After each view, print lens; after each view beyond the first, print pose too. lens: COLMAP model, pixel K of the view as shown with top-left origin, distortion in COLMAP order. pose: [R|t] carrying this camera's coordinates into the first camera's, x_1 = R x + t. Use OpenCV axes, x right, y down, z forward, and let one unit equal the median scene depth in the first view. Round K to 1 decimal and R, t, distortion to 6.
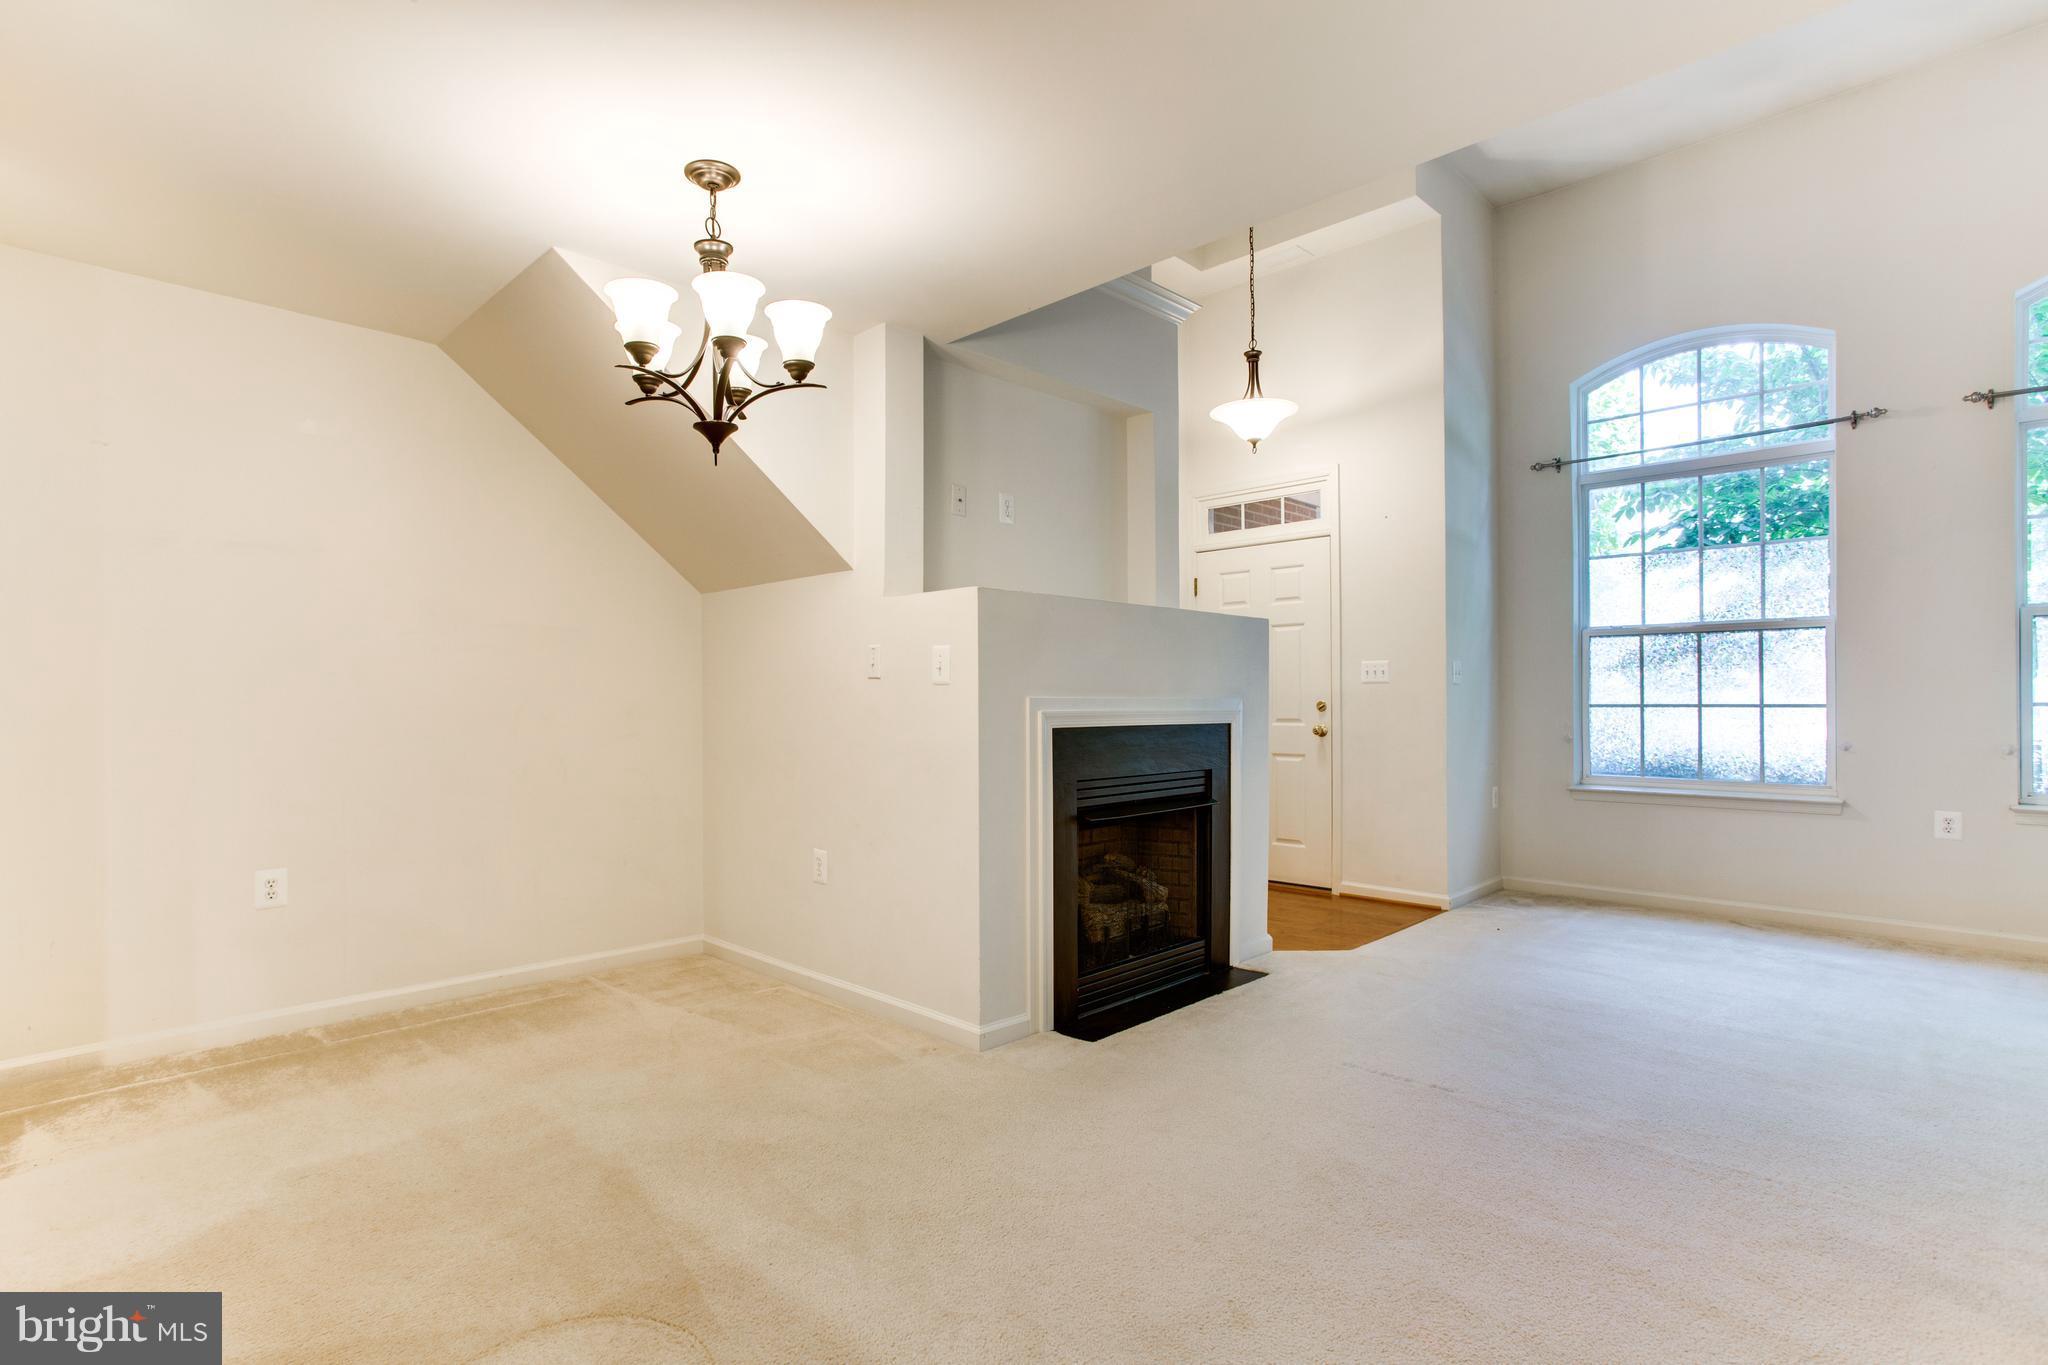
lens RADIAL K [[987.8, 0, 1003.5], [0, 987.8, 702.3], [0, 0, 1]] dist [-0.054251, 0.031475]
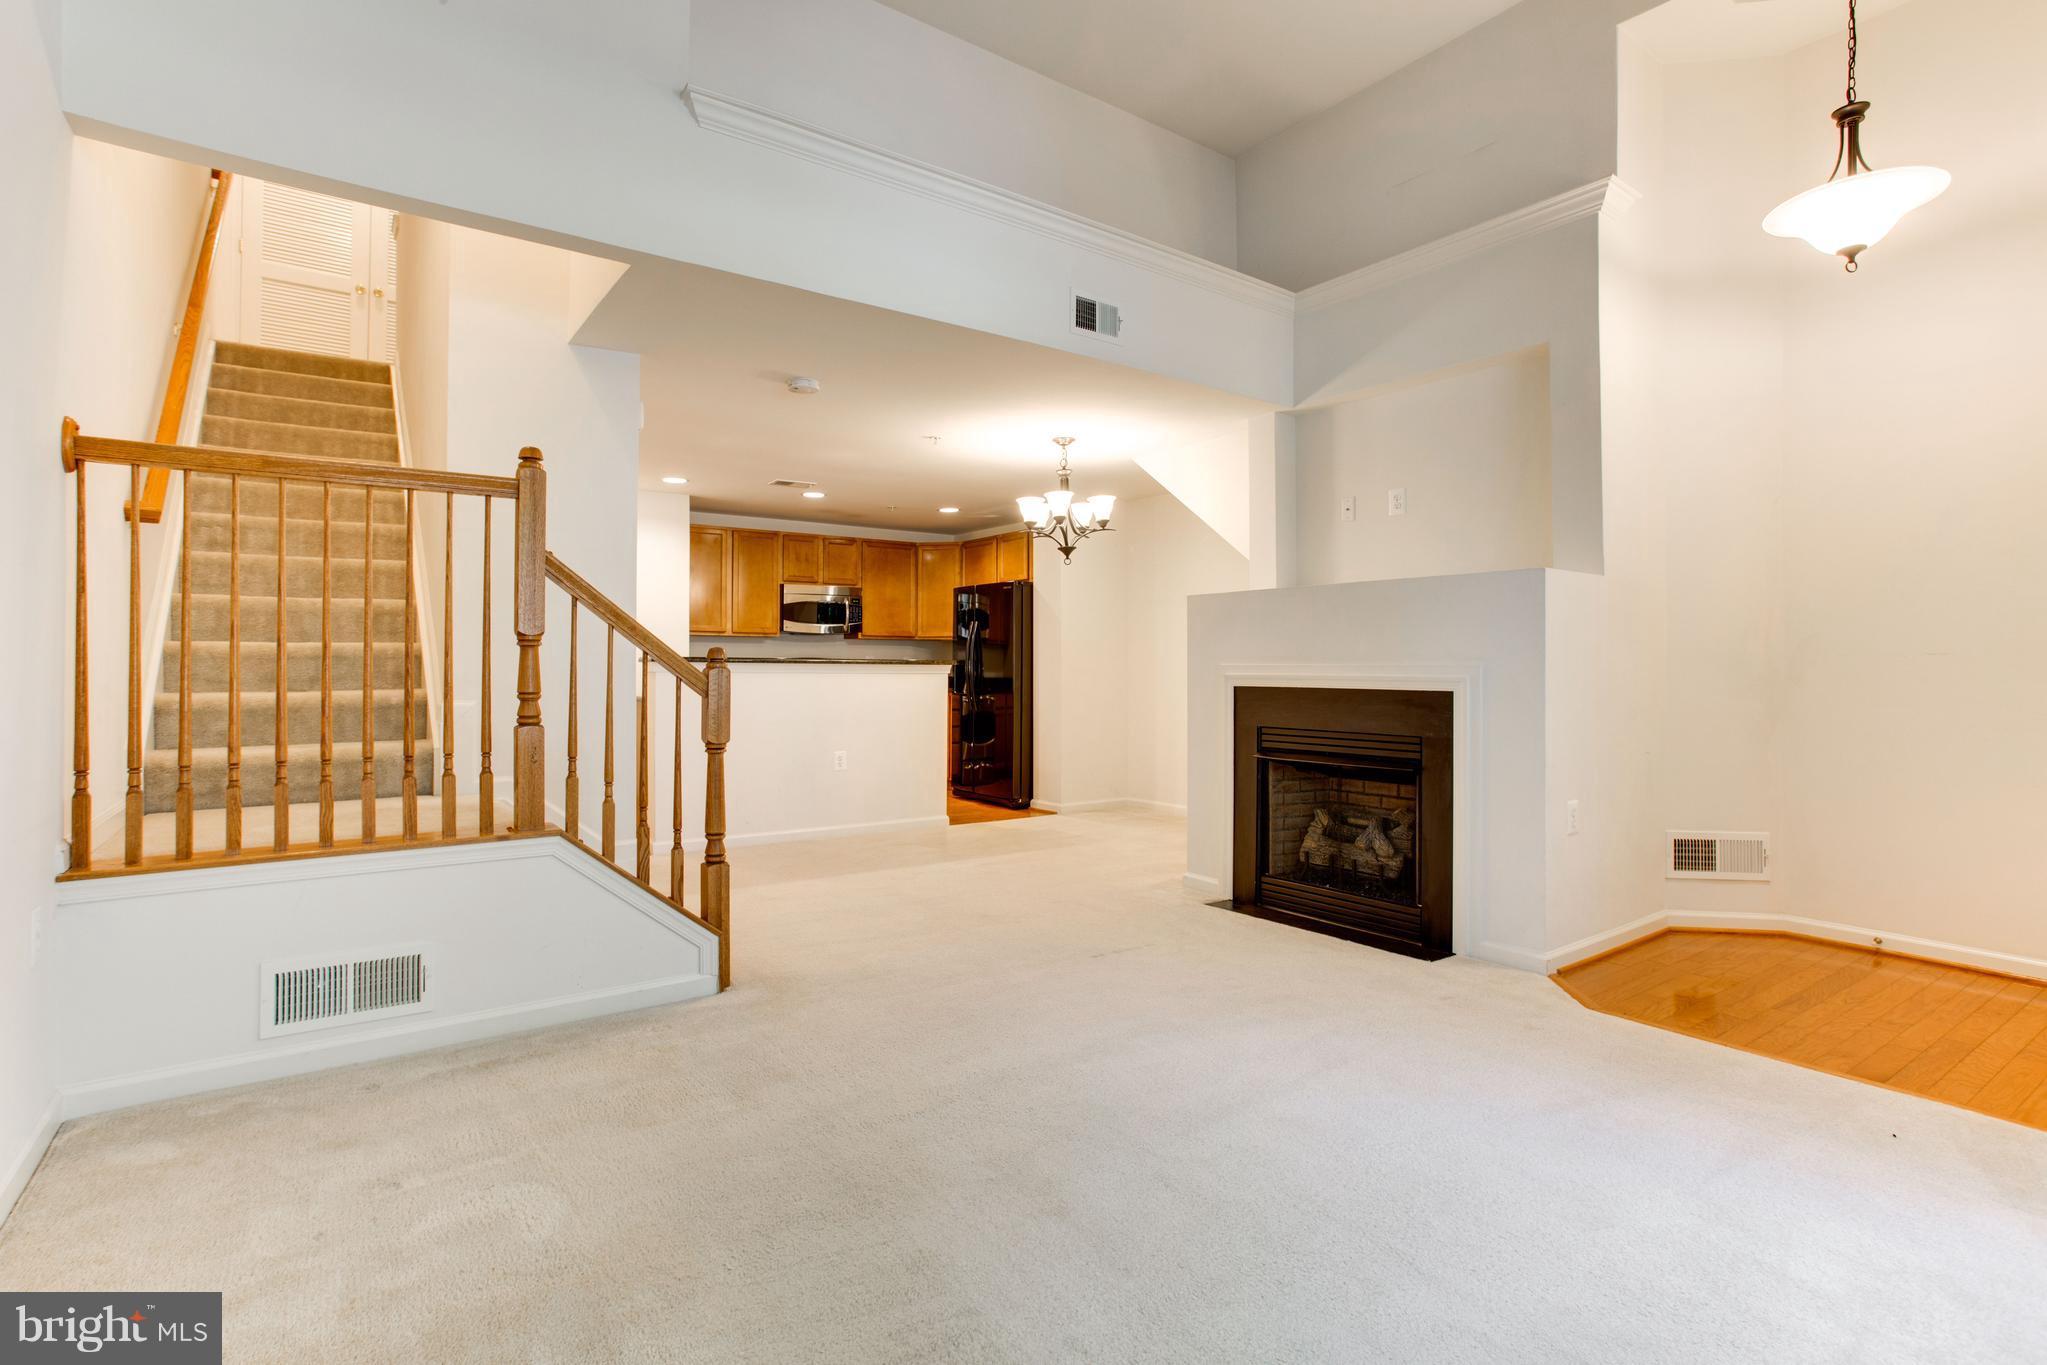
lens RADIAL K [[982.4, 0, 964.9], [0, 982.4, 680.3], [0, 0, 1]] dist [-0.057625, 0.032048]
pose [[-0.177951, 0.012754, -0.983957, 0.983049], [-0.003513, 0.999901, 0.013596, -0.000423], [0.984033, 0.005876, -0.177889, 0.569995]]
